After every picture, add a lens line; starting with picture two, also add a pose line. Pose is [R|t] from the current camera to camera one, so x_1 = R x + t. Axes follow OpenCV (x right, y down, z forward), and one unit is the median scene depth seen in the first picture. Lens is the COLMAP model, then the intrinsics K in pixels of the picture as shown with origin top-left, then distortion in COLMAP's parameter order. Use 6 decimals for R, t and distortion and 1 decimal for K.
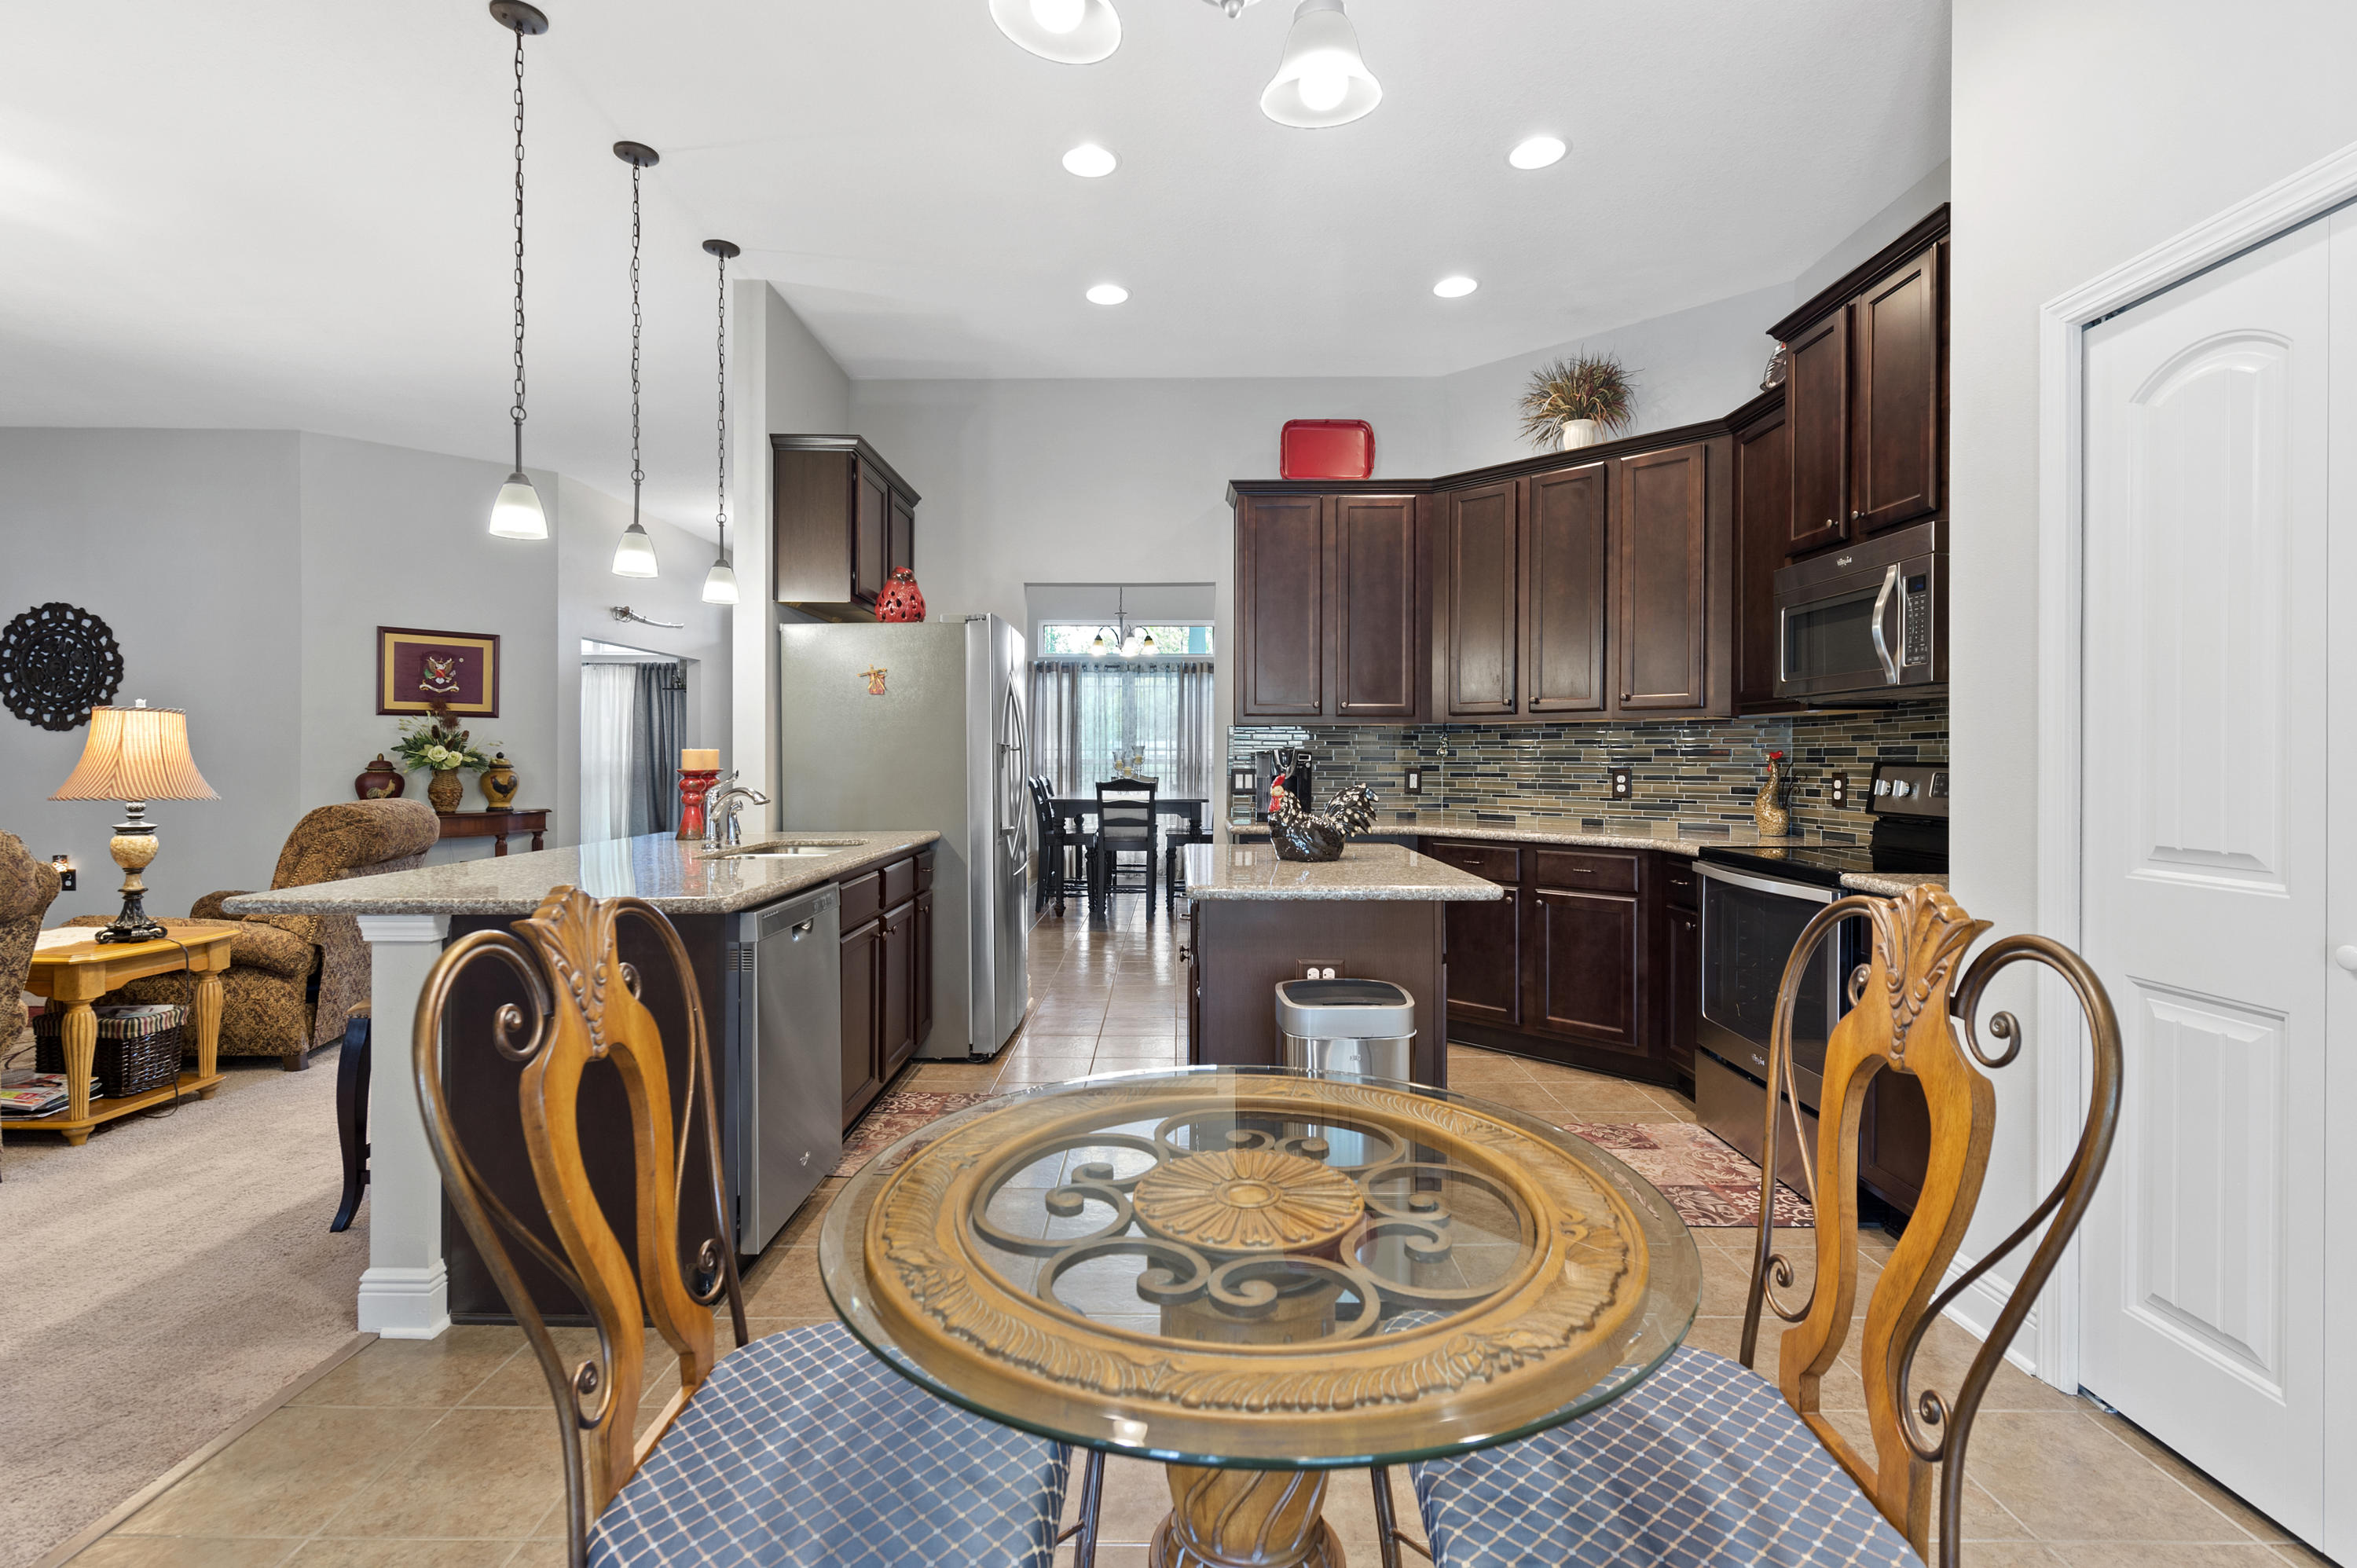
lens RADIAL K [[1079.7, 0, 1181.1], [0, 1079.7, 759.7], [0, 0, 1]] dist [0.001280, -0.000006]
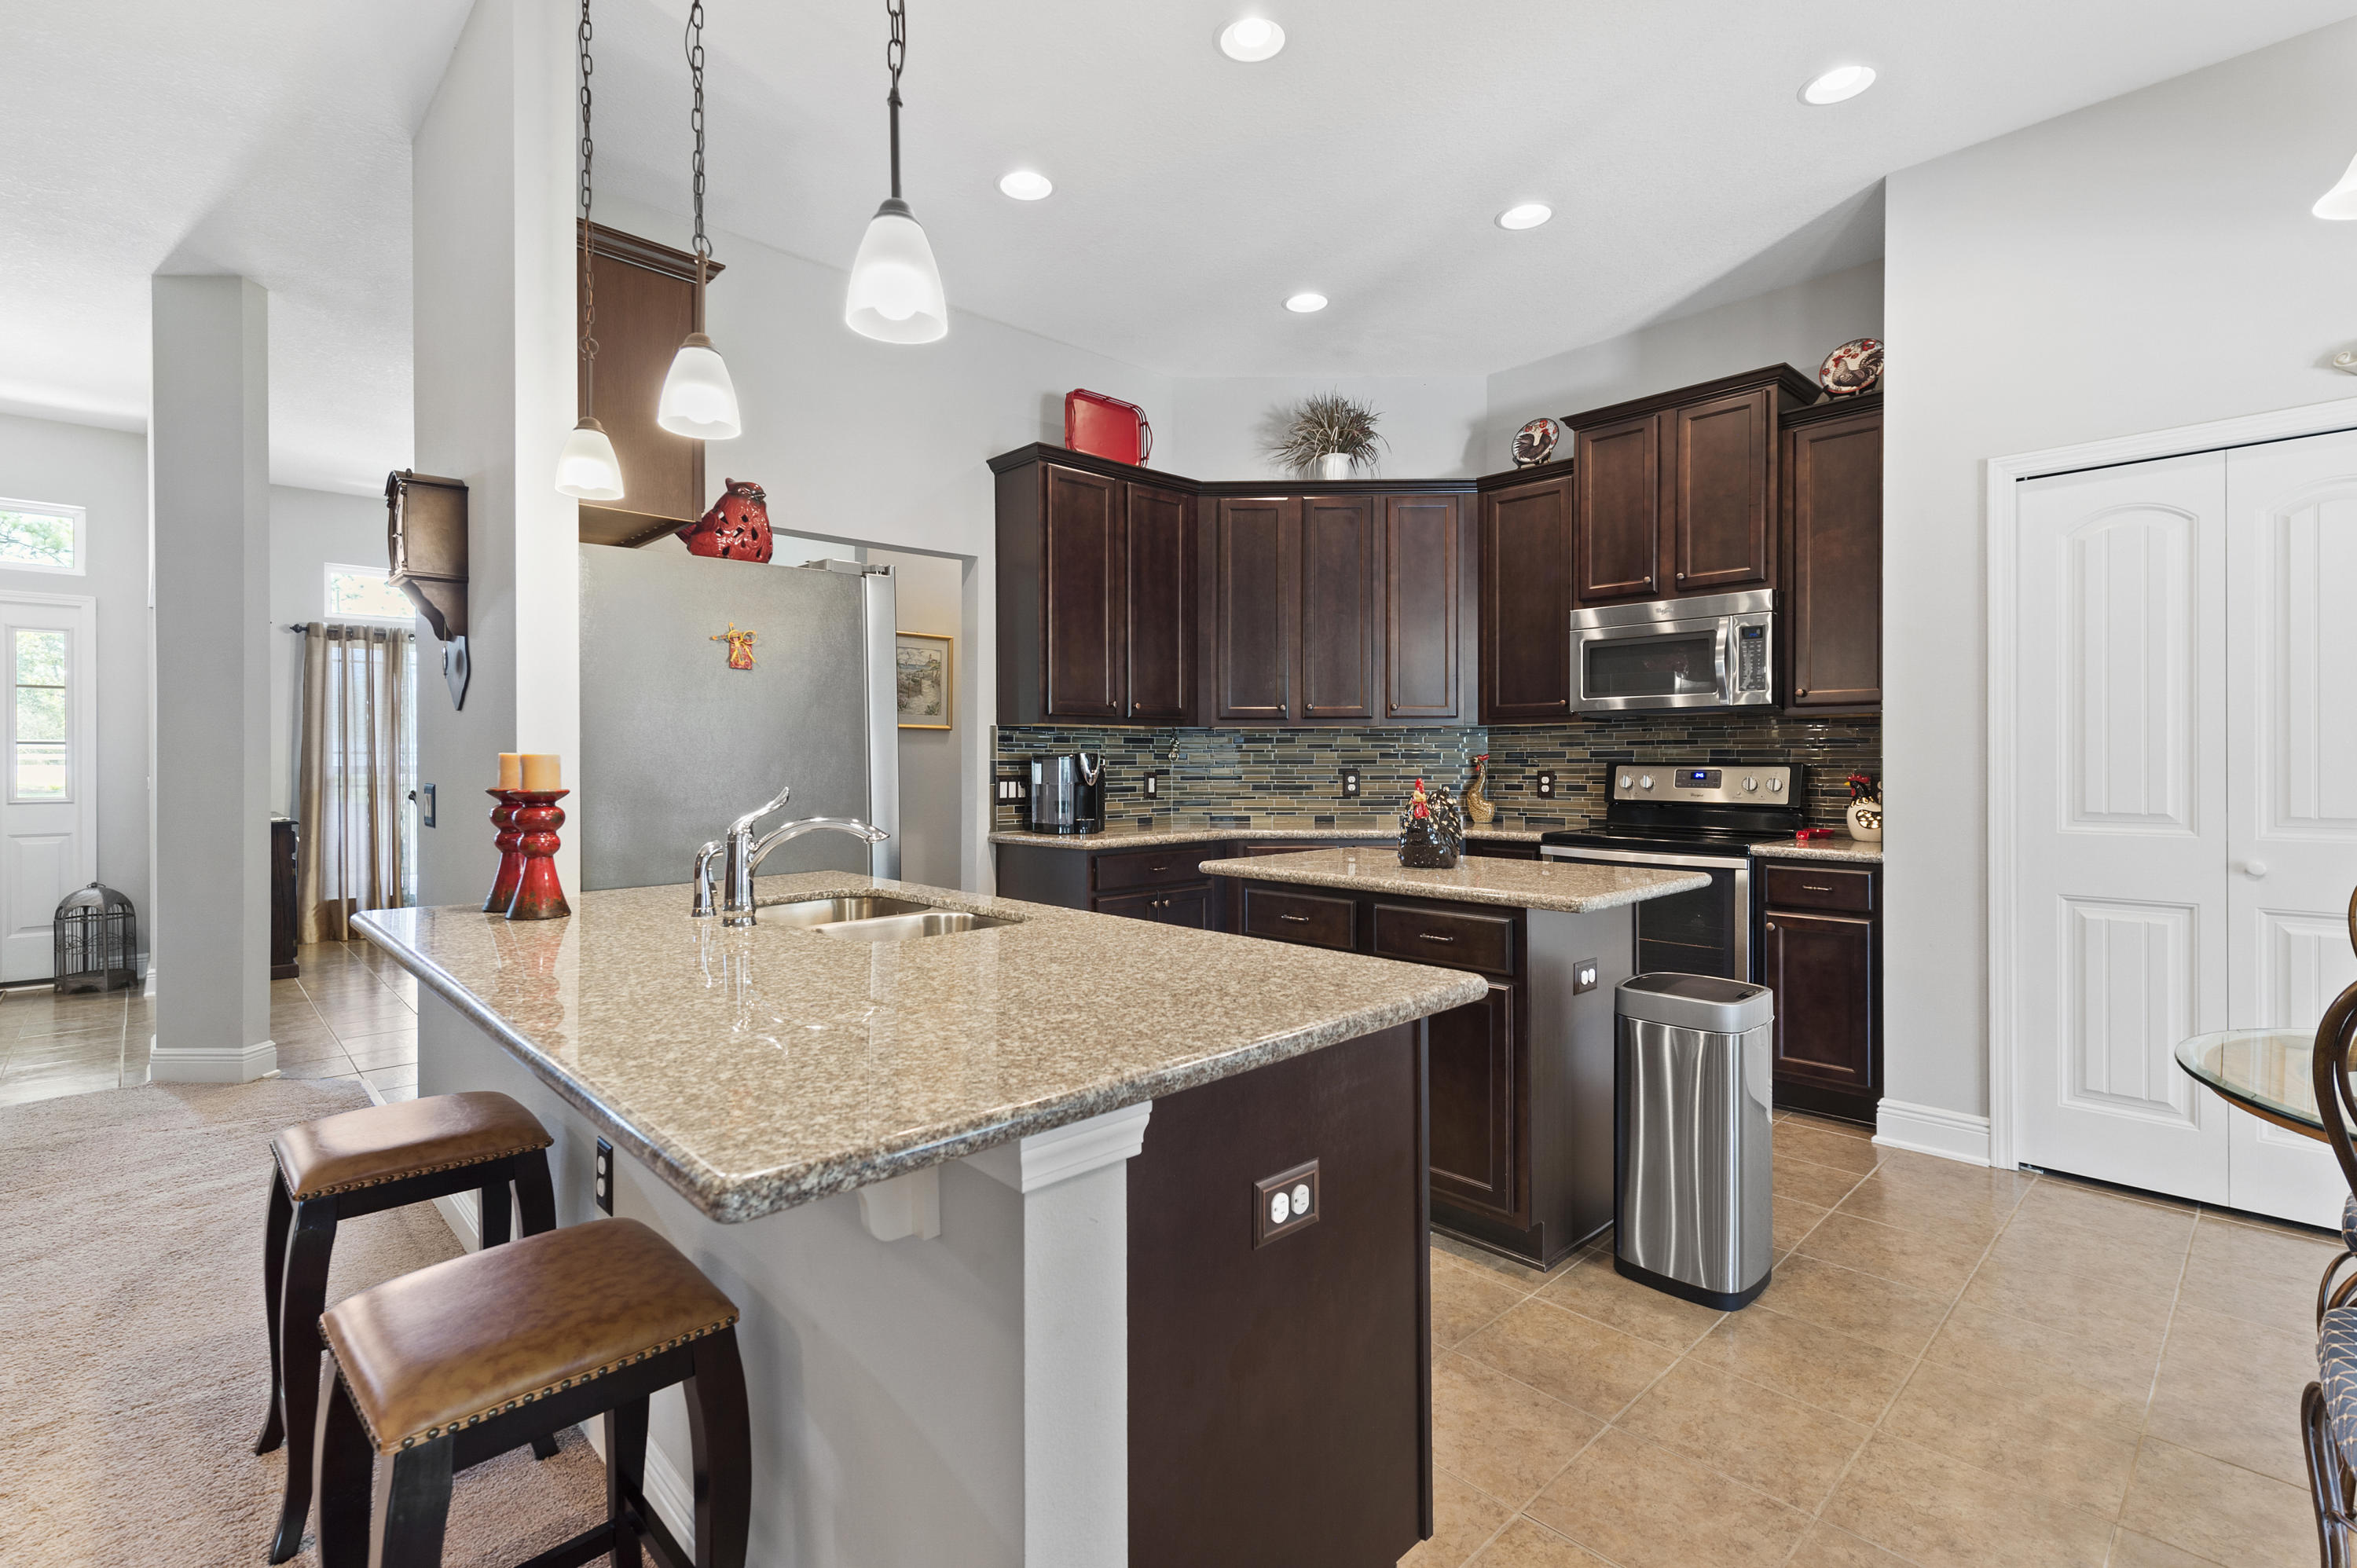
lens RADIAL K [[1064.5, 0, 1177.3], [0, 1064.5, 770.0], [0, 0, 1]] dist [0.014637, 0.000074]
pose [[0.724632, -0.010679, 0.689053, -0.434990], [0.006530, 0.999941, 0.008629, -0.002290], [-0.689105, -0.001753, 0.724660, 0.281728]]
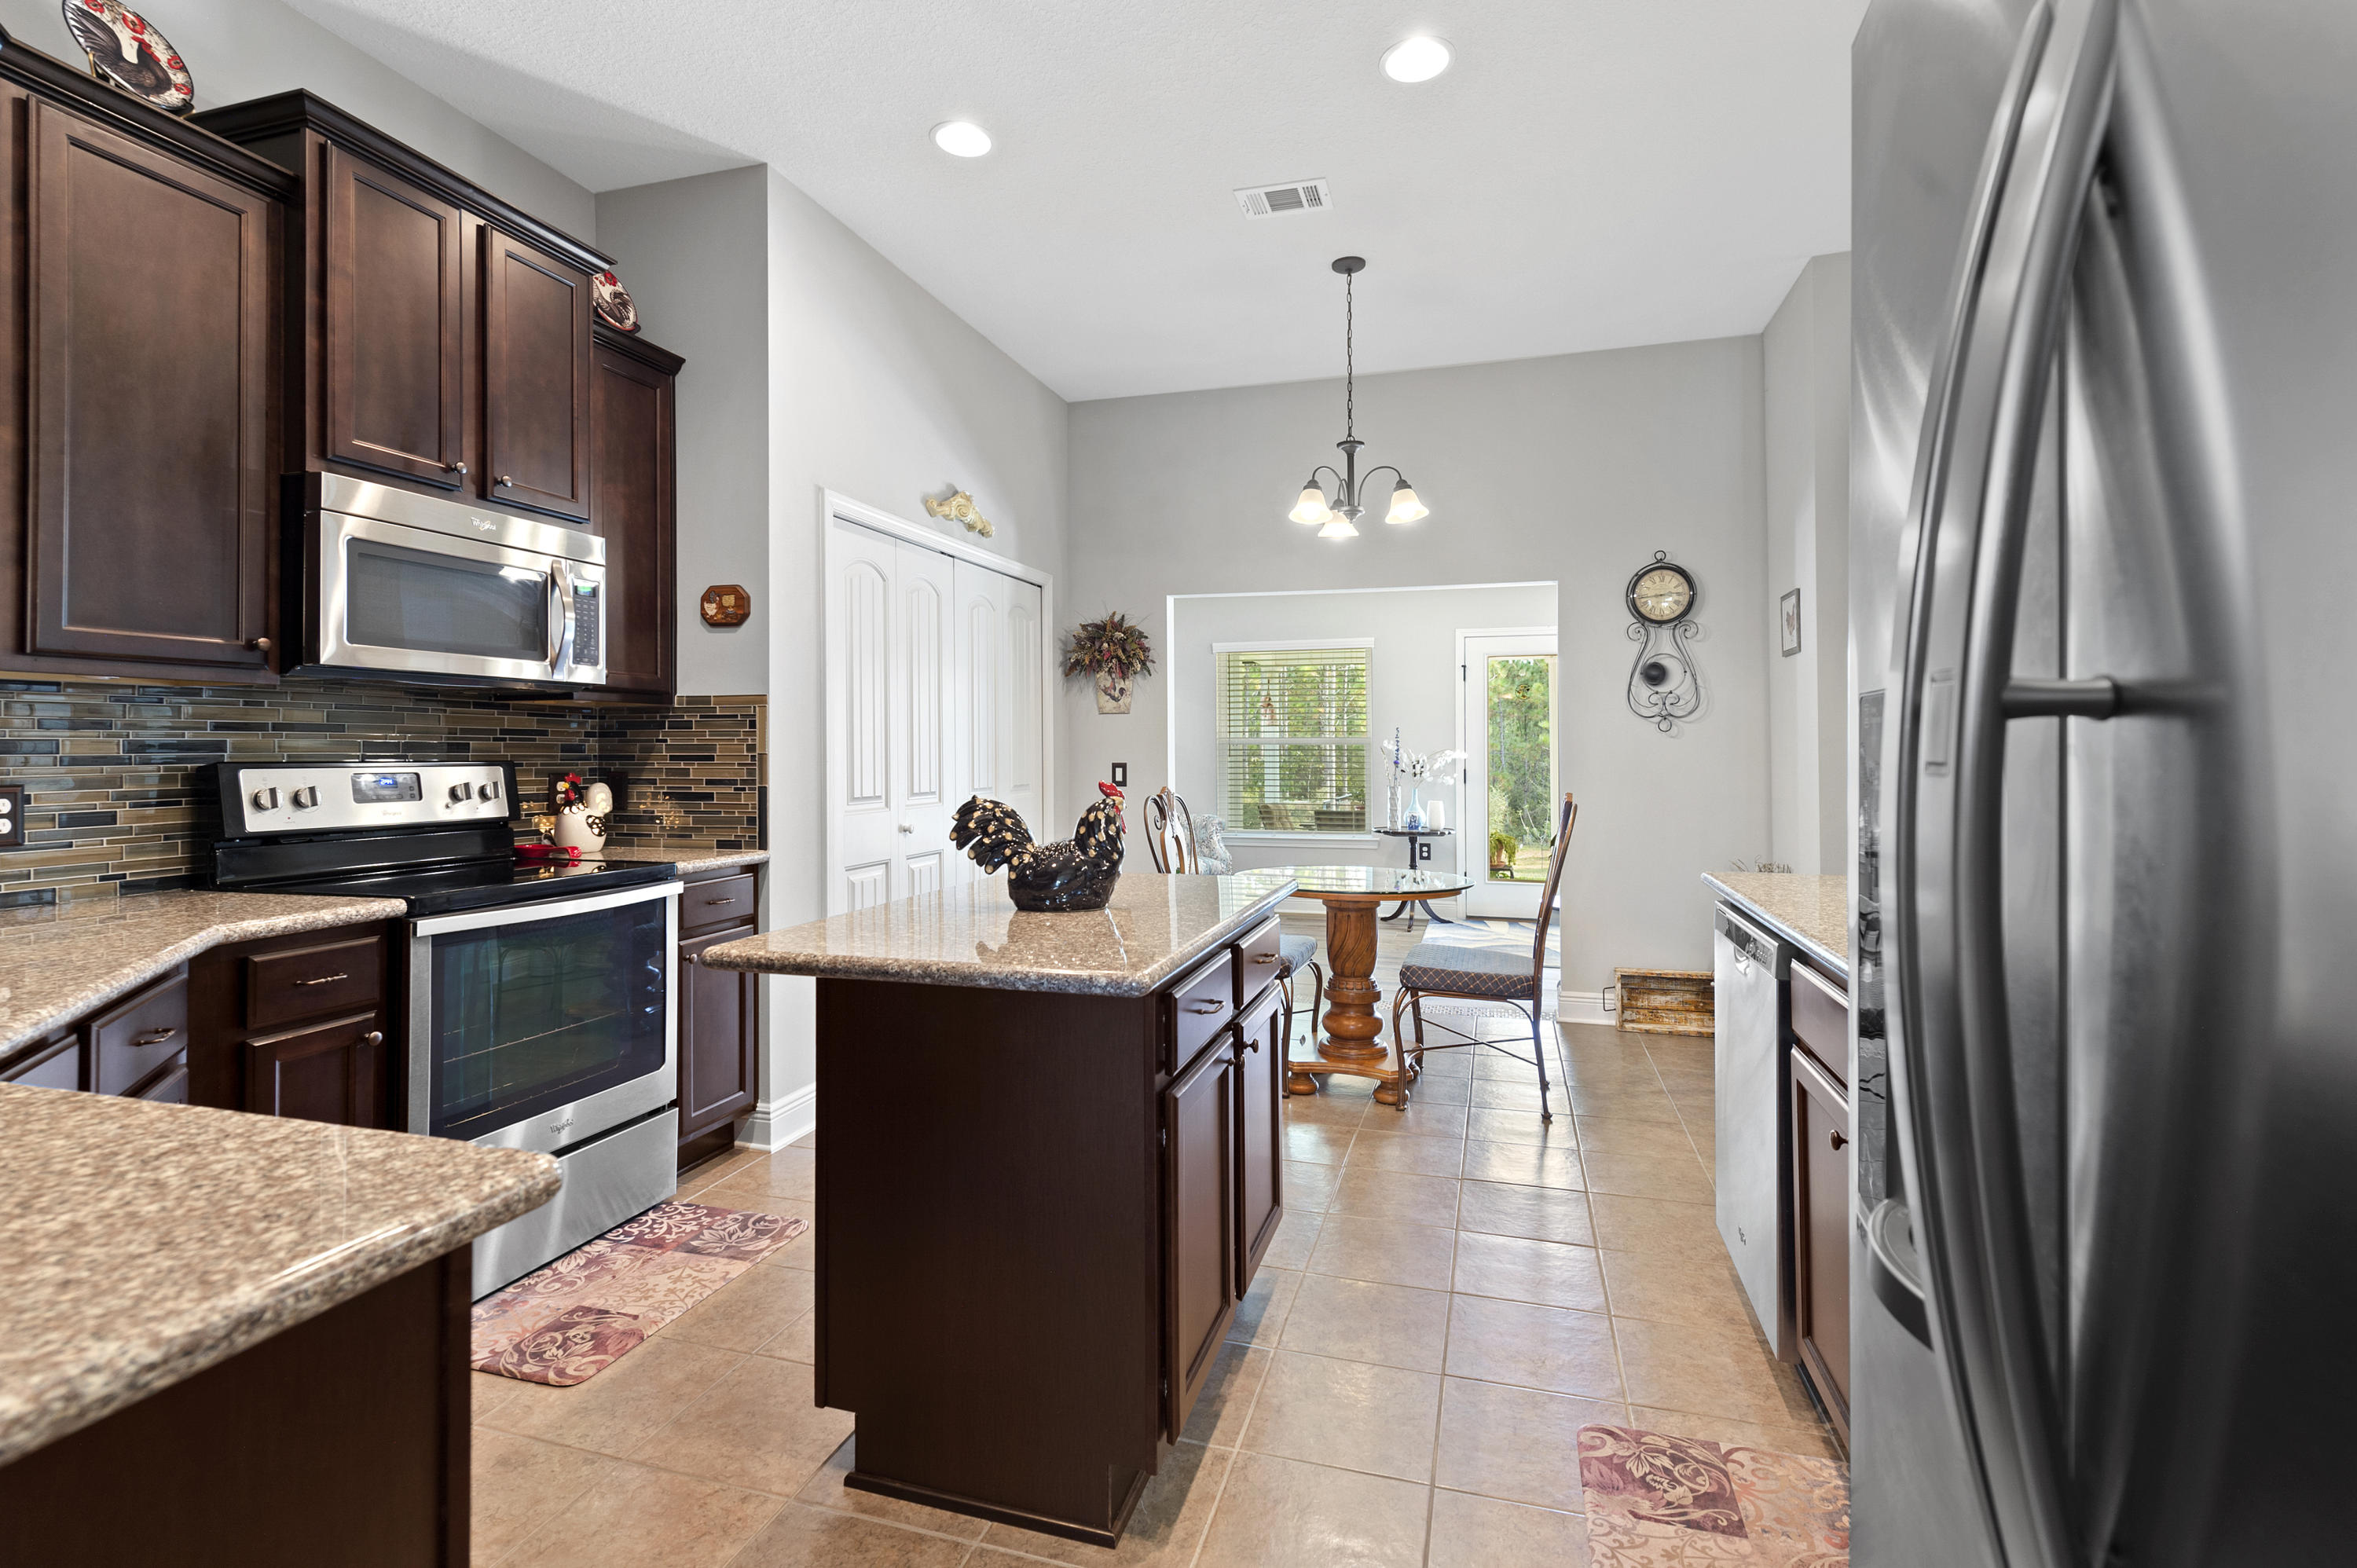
lens RADIAL K [[1074.9, 0, 1185.1], [0, 1074.9, 743.4], [0, 0, 1]] dist [0.012771, -0.000058]
pose [[-0.957437, 0.004331, 0.288611, -0.093839], [0.002944, 0.999982, -0.005238, -0.003406], [-0.288629, -0.004166, -0.957432, 1.005174]]
